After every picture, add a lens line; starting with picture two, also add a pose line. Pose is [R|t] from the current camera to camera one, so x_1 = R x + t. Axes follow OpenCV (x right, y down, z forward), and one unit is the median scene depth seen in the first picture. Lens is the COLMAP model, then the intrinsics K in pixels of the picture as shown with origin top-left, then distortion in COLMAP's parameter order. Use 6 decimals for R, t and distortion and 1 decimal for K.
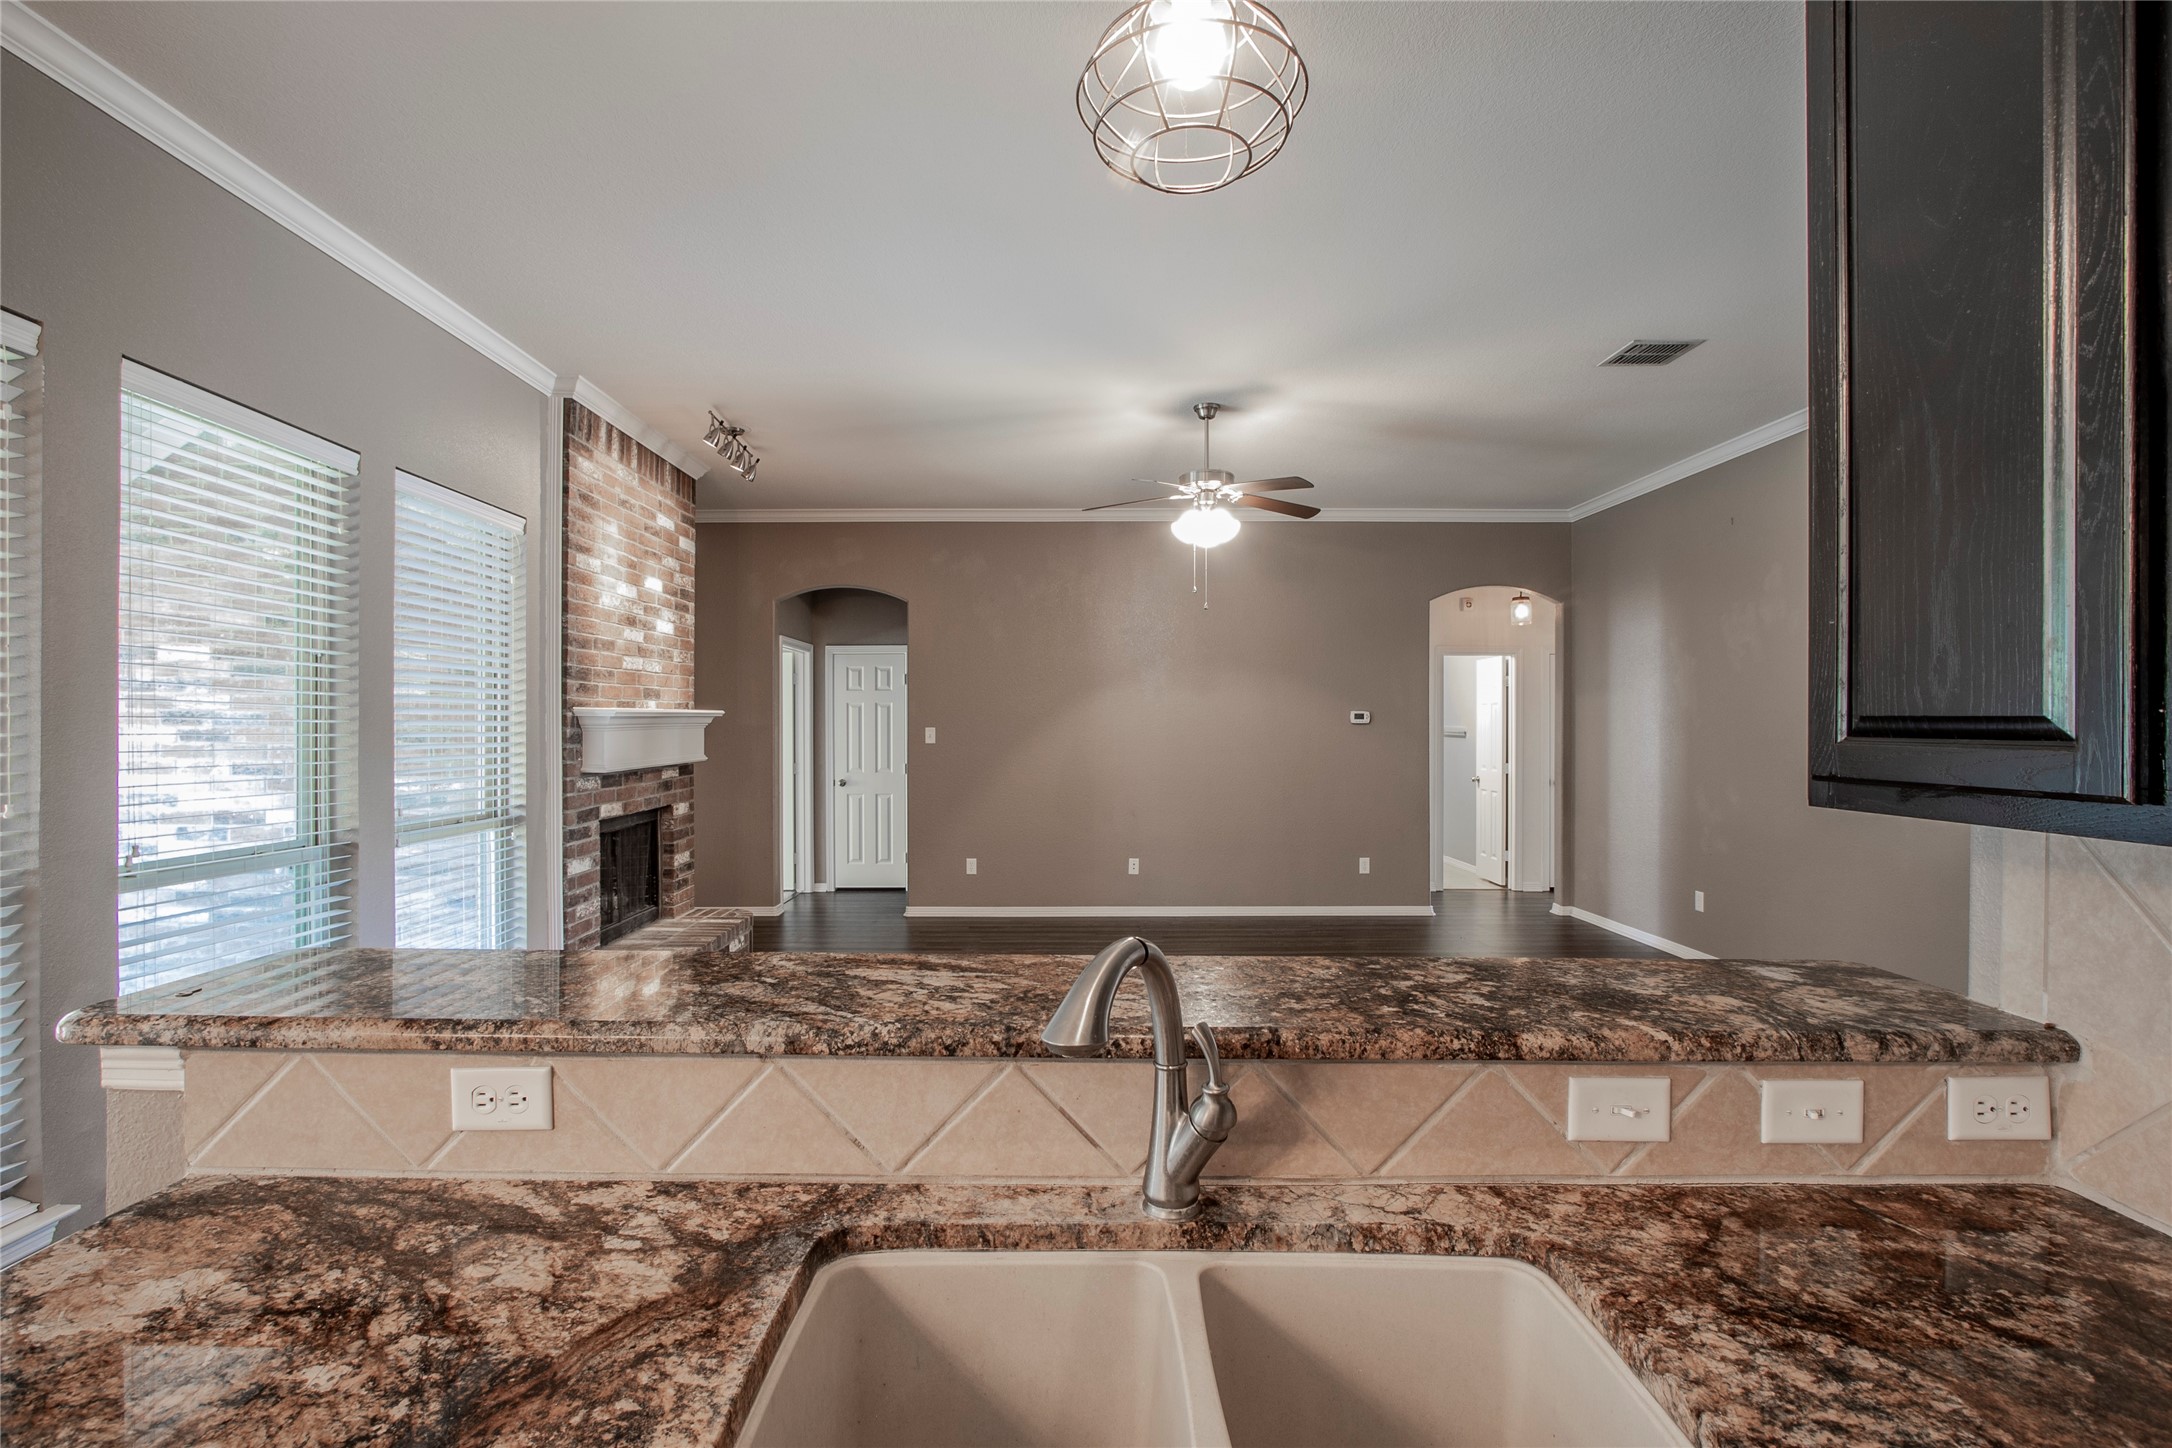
lens RADIAL K [[1010.2, 0, 1078.4], [0, 1010.2, 731.7], [0, 0, 1]] dist [-0.021136, 0.005166]
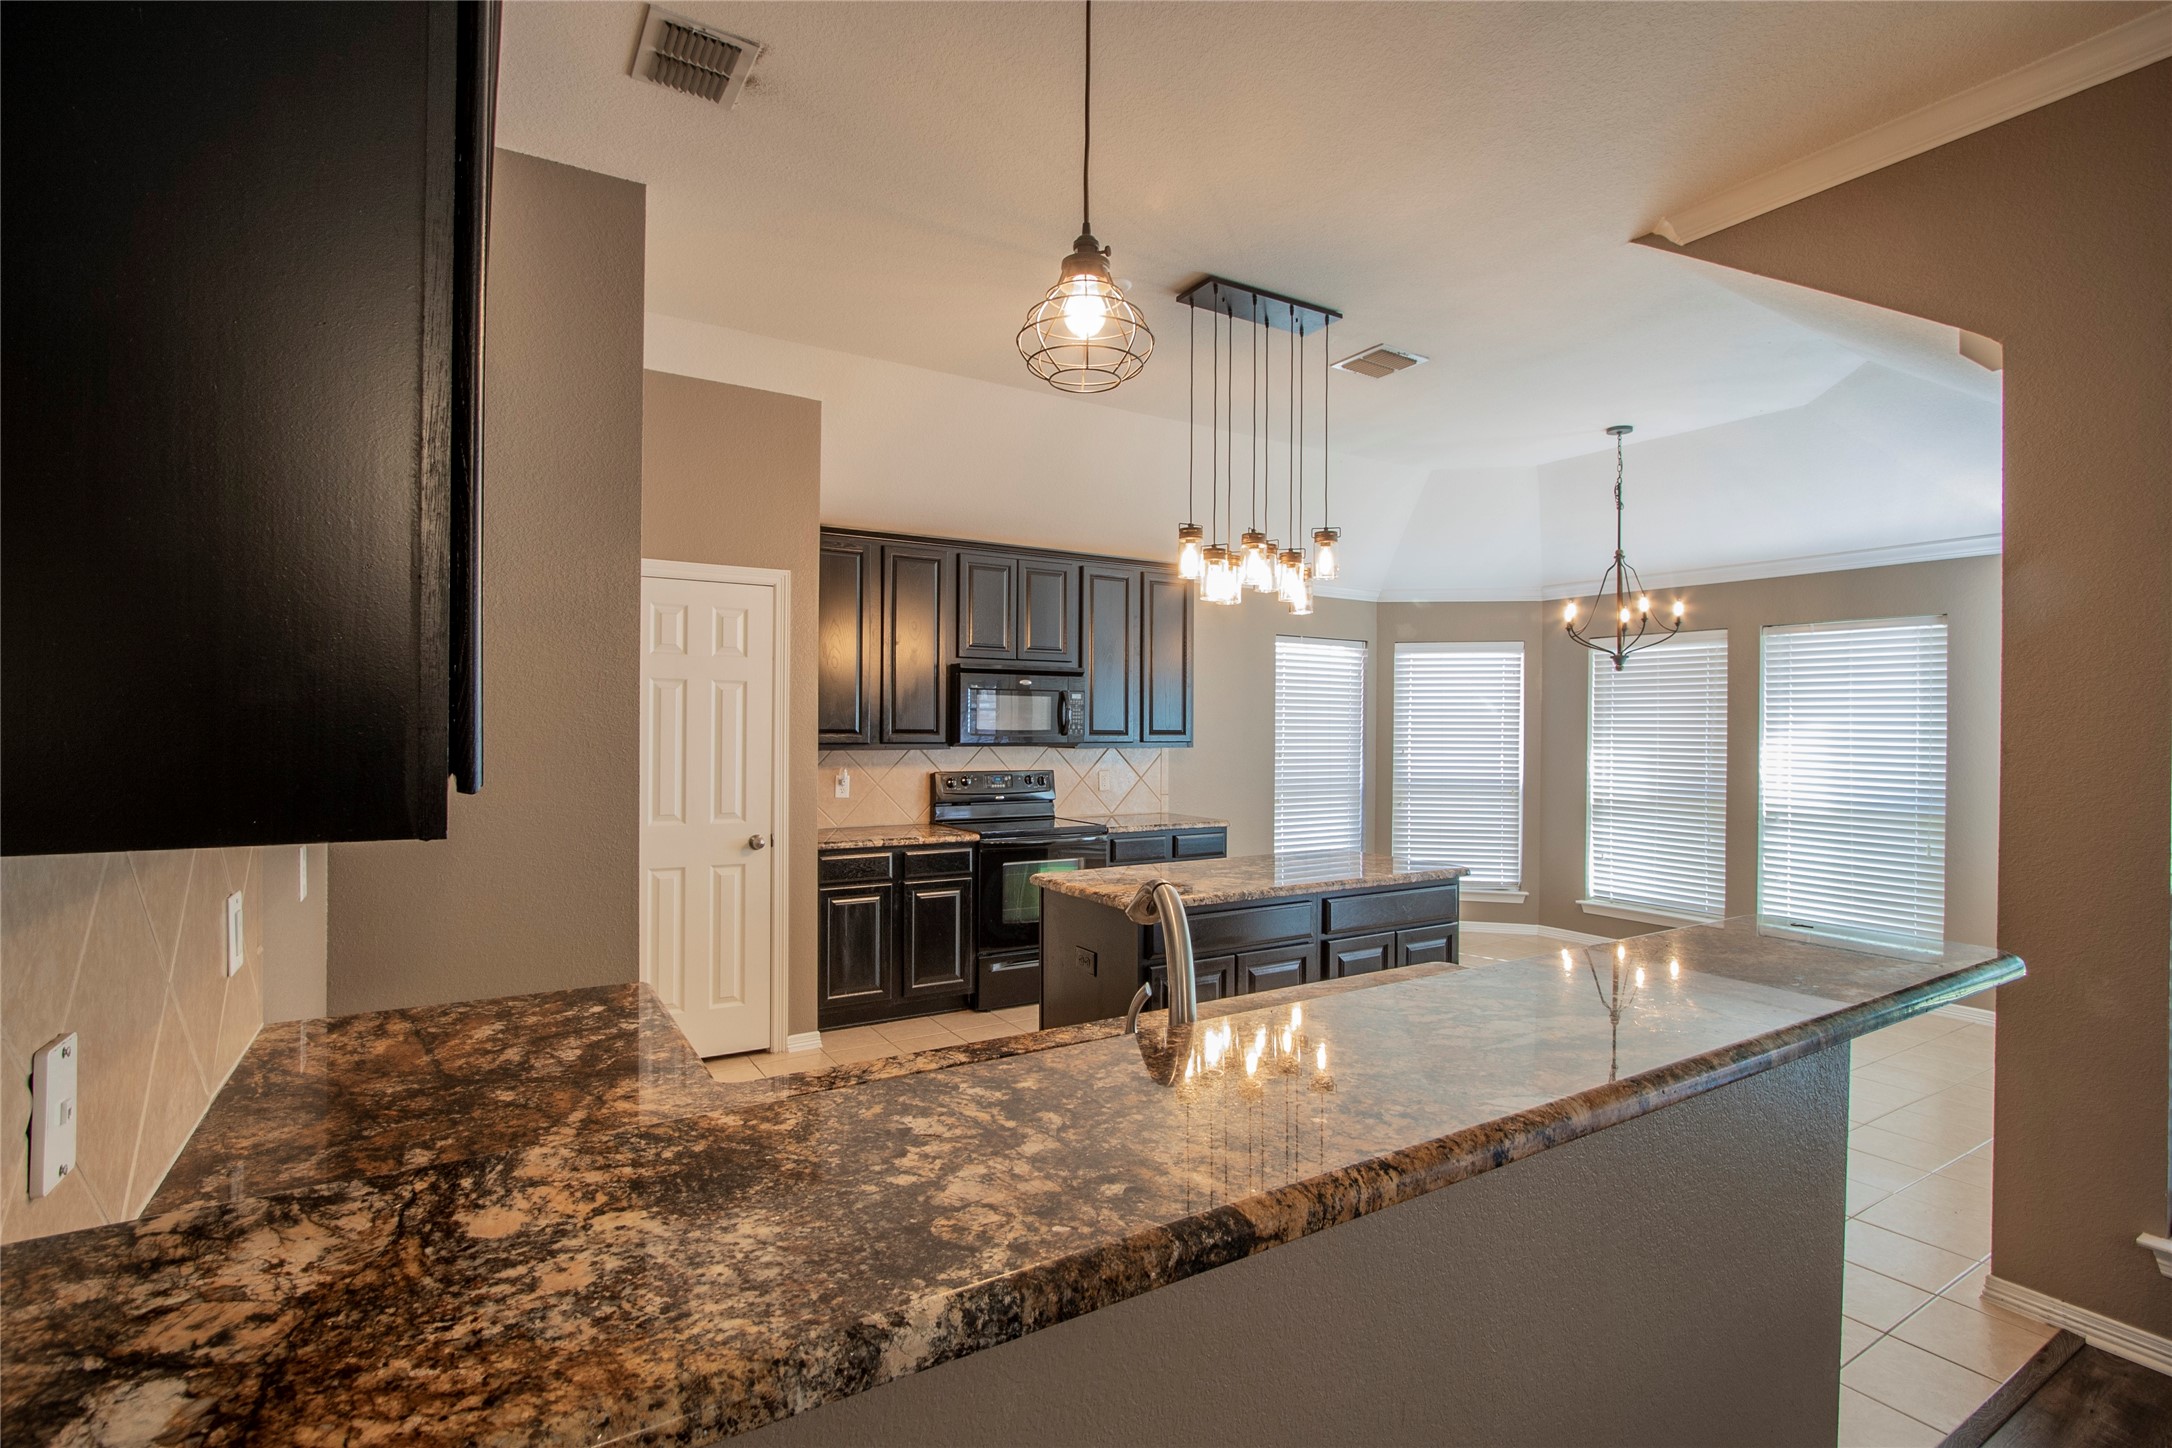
lens RADIAL K [[1010.2, 0, 1081.8], [0, 1010.2, 732.2], [0, 0, 1]] dist [-0.021136, 0.005166]
pose [[-0.853008, -0.001994, -0.521894, 0.165504], [-0.011574, 0.999819, 0.015097, -0.002668], [0.521770, 0.018918, -0.852877, 0.408842]]
